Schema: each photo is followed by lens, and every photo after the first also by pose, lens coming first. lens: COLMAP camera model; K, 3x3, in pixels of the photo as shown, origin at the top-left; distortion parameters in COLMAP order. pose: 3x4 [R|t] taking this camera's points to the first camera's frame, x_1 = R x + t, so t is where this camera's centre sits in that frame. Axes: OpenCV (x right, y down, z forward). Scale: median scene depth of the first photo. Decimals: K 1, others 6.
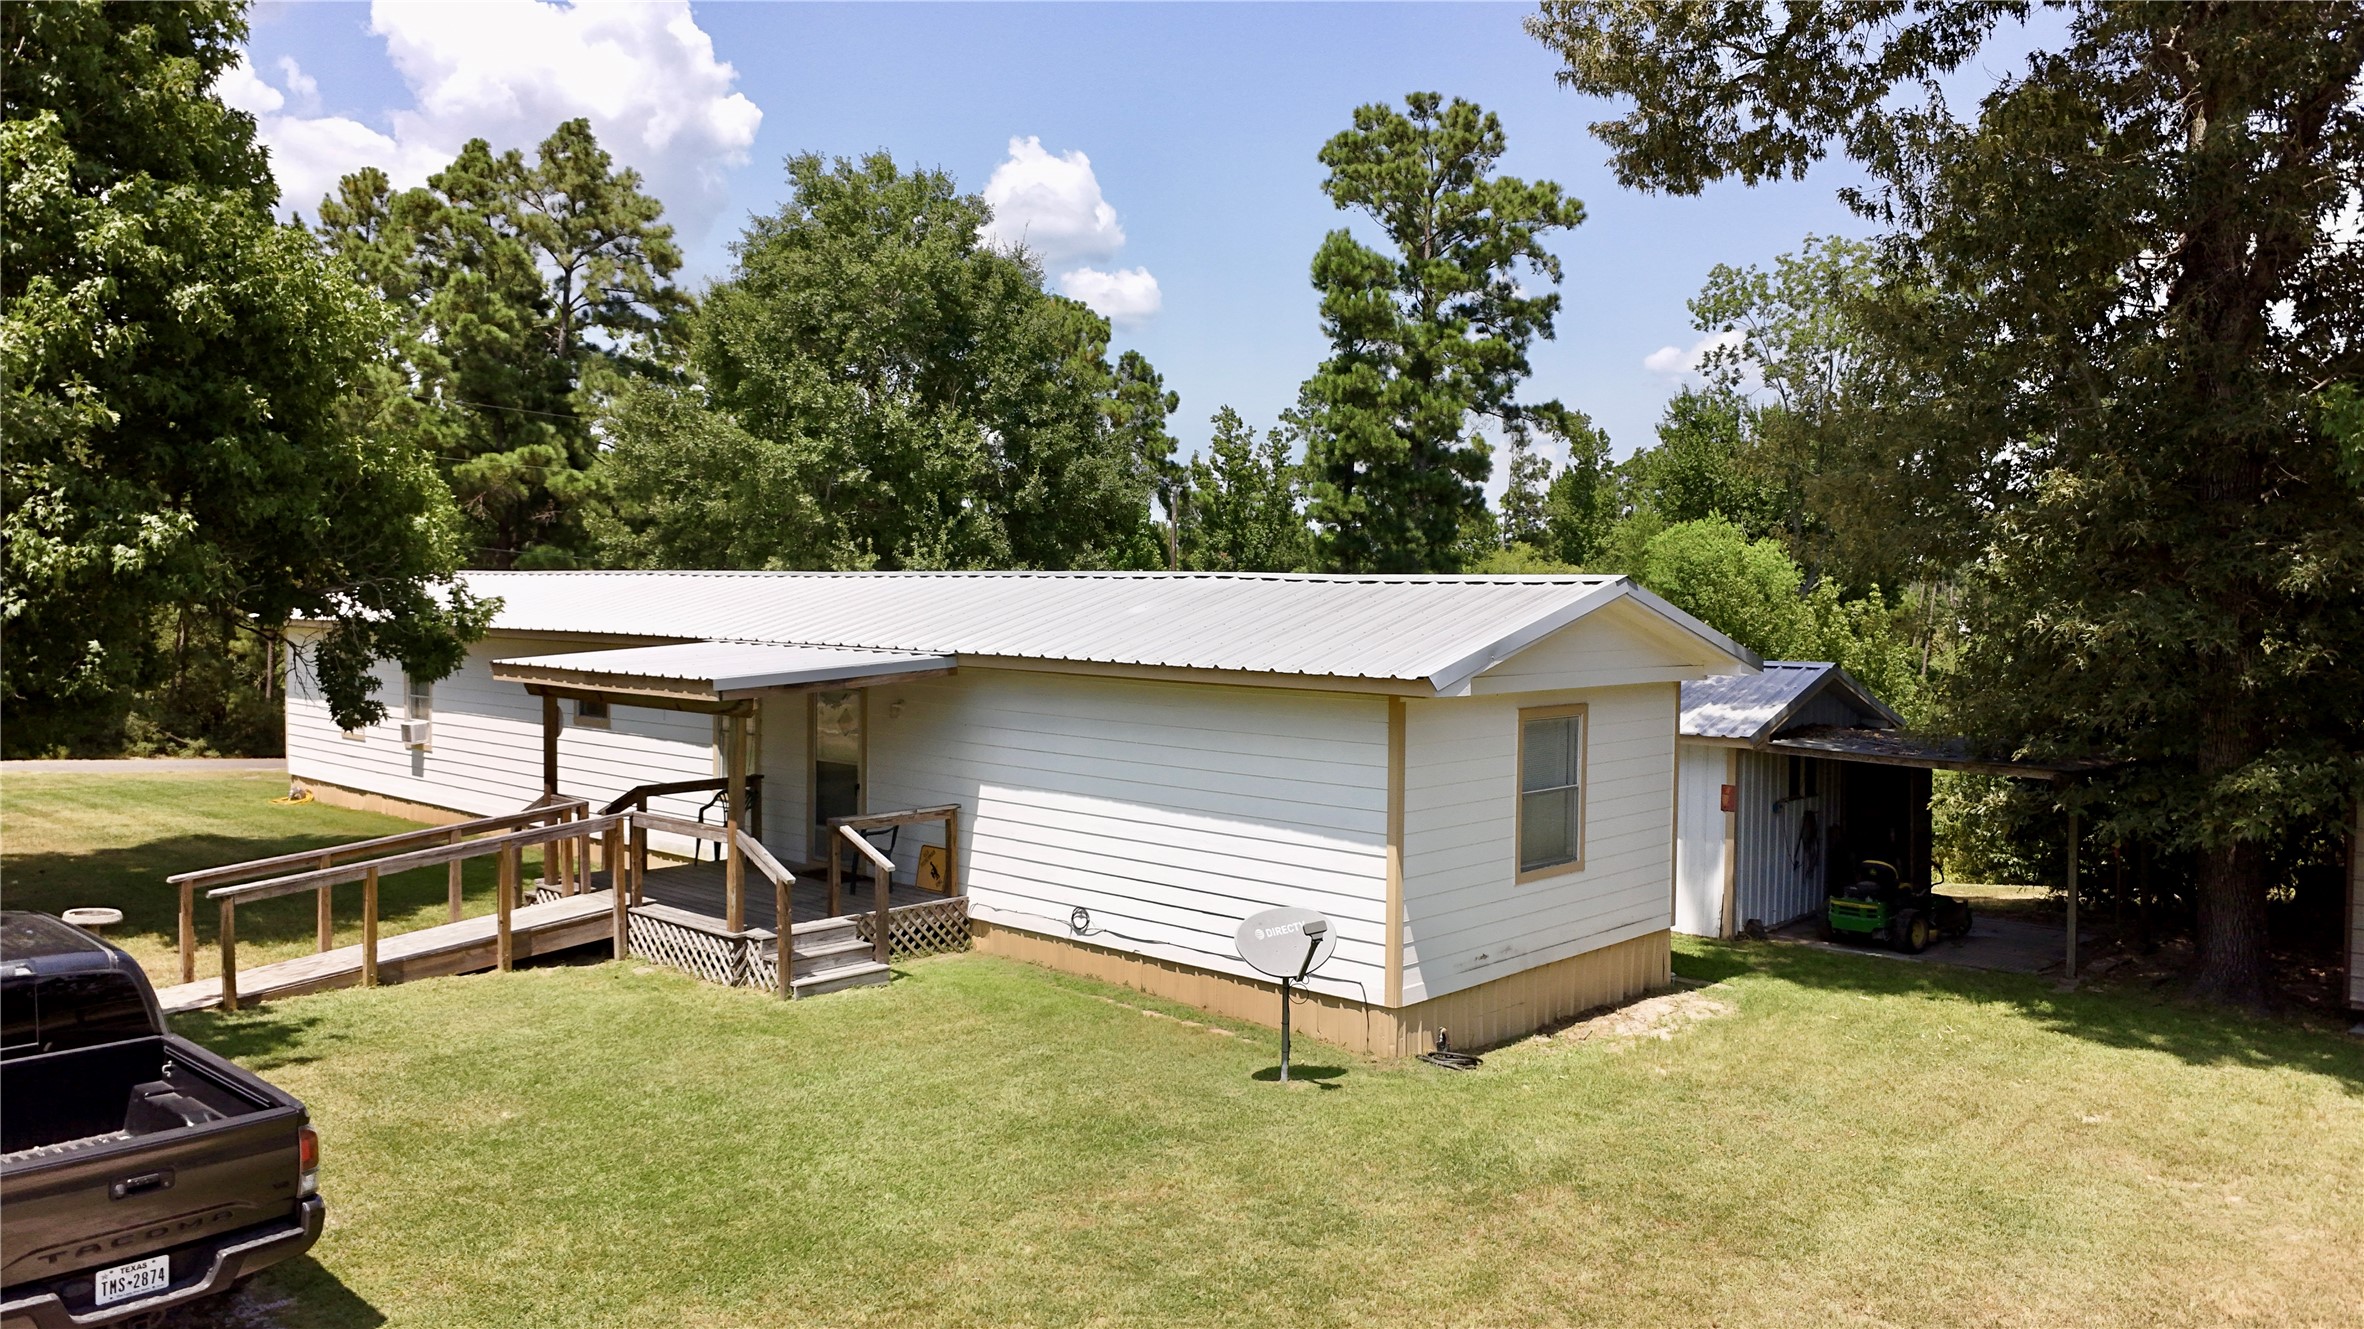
lens RADIAL K [[1745.4, 0, 1183.4], [0, 1745.4, 665.3], [0, 0, 1]] dist [0.005386, -0.037866]
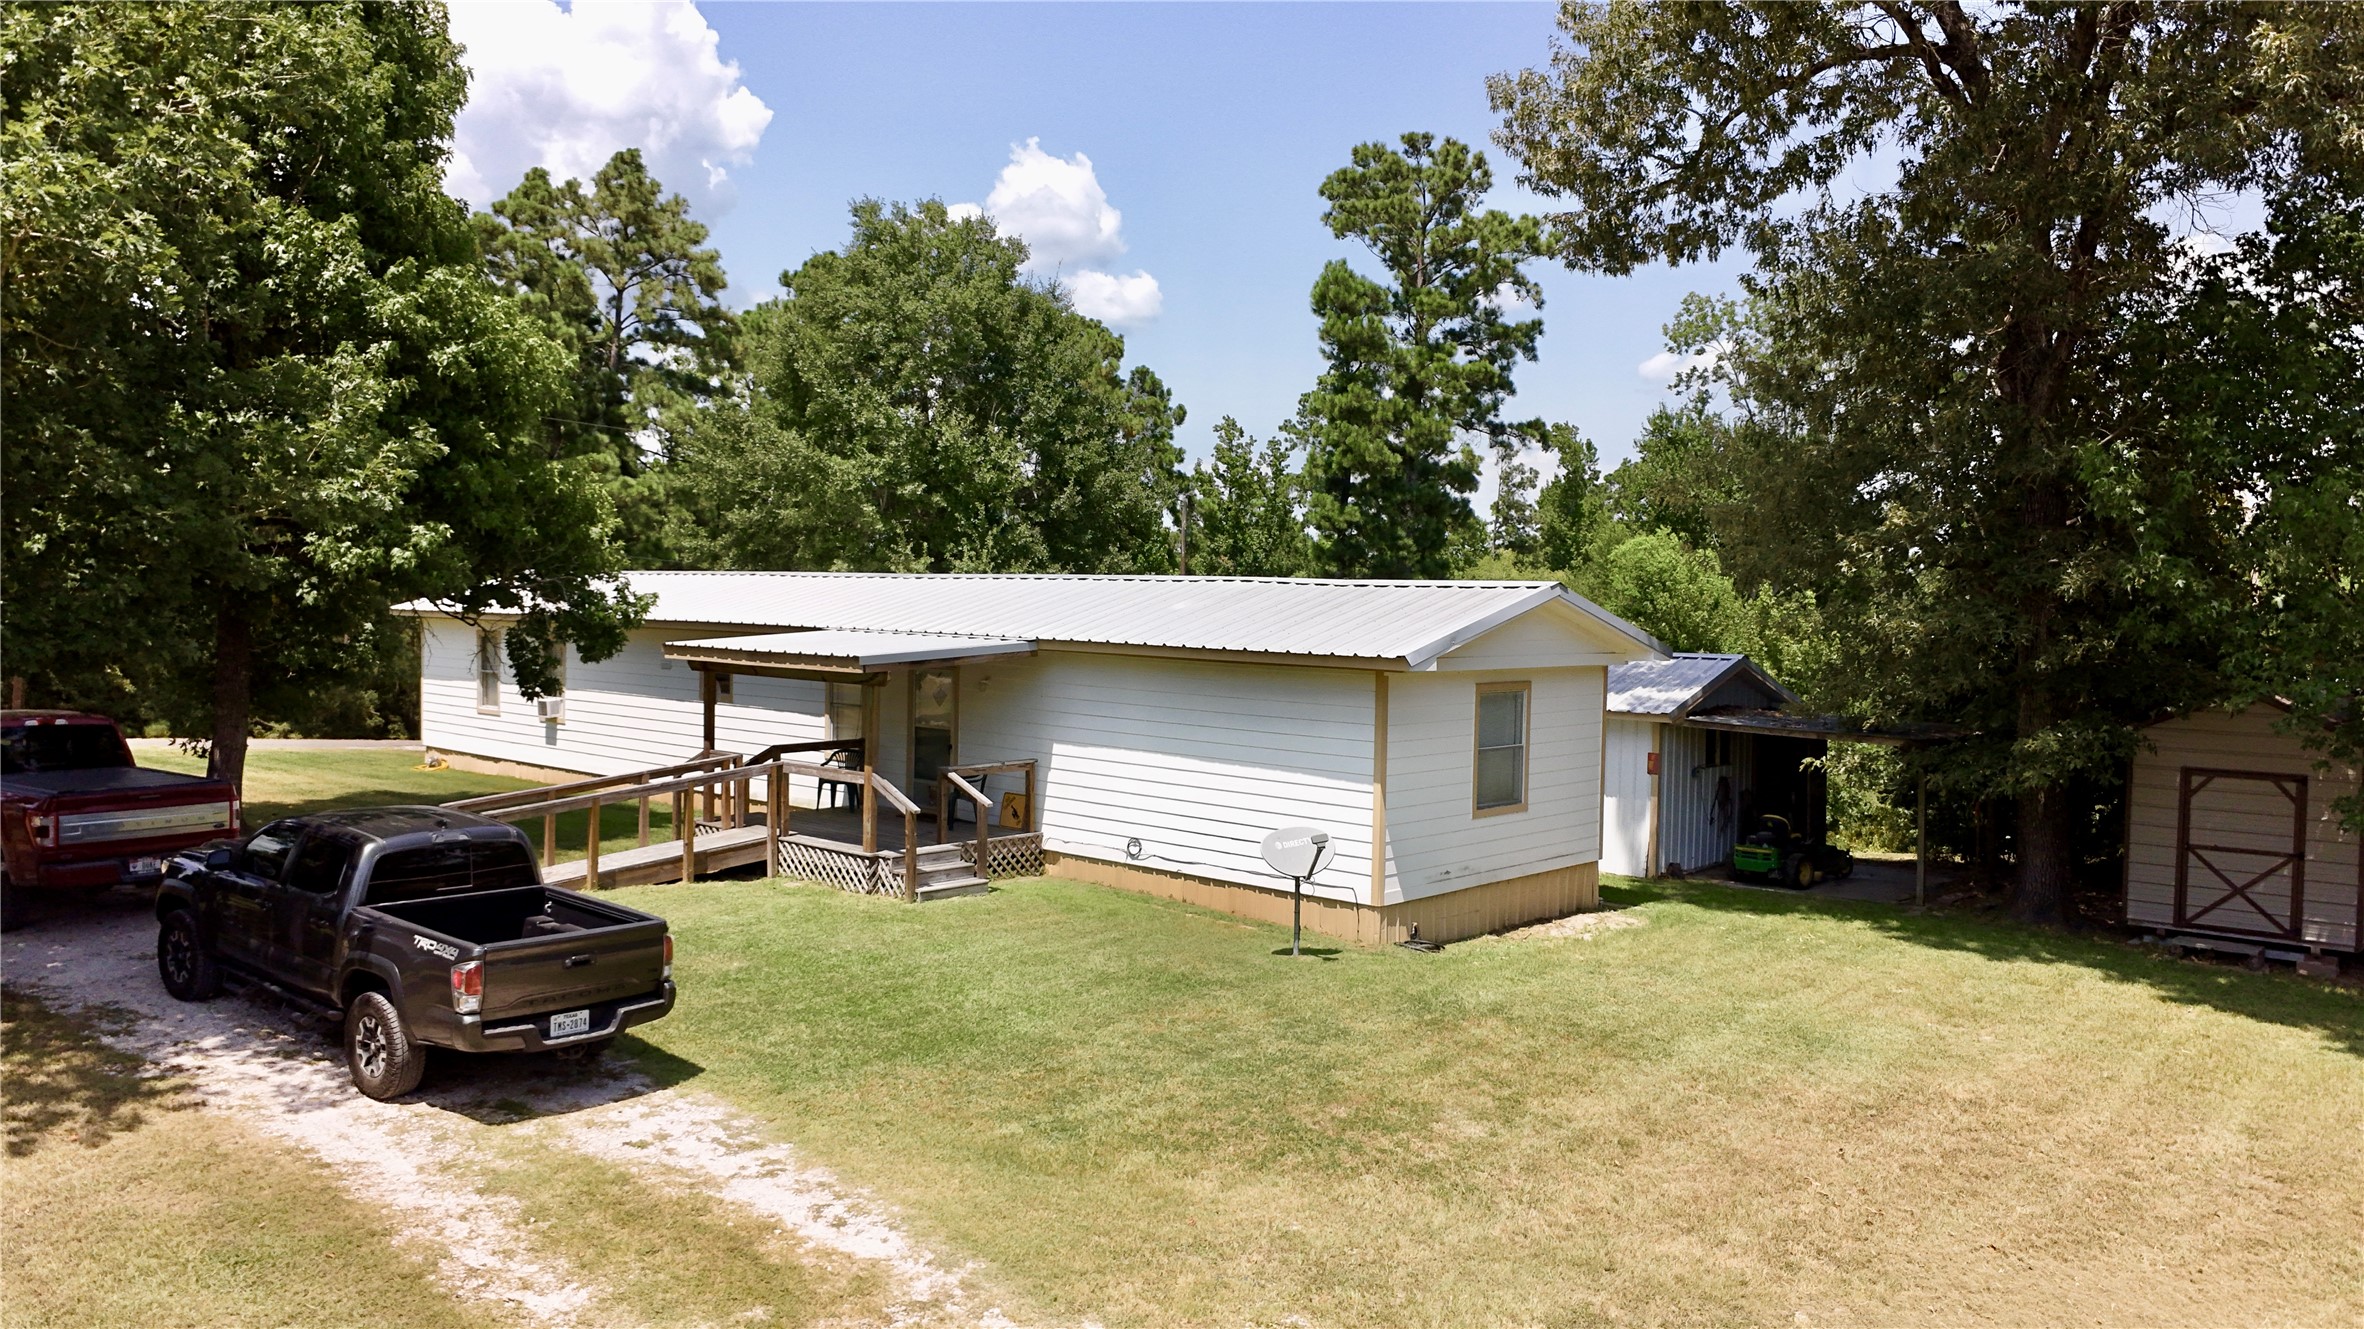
lens RADIAL K [[1745.4, 0, 1183.4], [0, 1745.4, 665.3], [0, 0, 1]] dist [0.005386, -0.037866]
pose [[0.999970, 0.007118, 0.003034, -0.013227], [-0.007114, 0.999974, -0.001458, 0.006510], [-0.003044, 0.001436, 0.999994, -0.132463]]
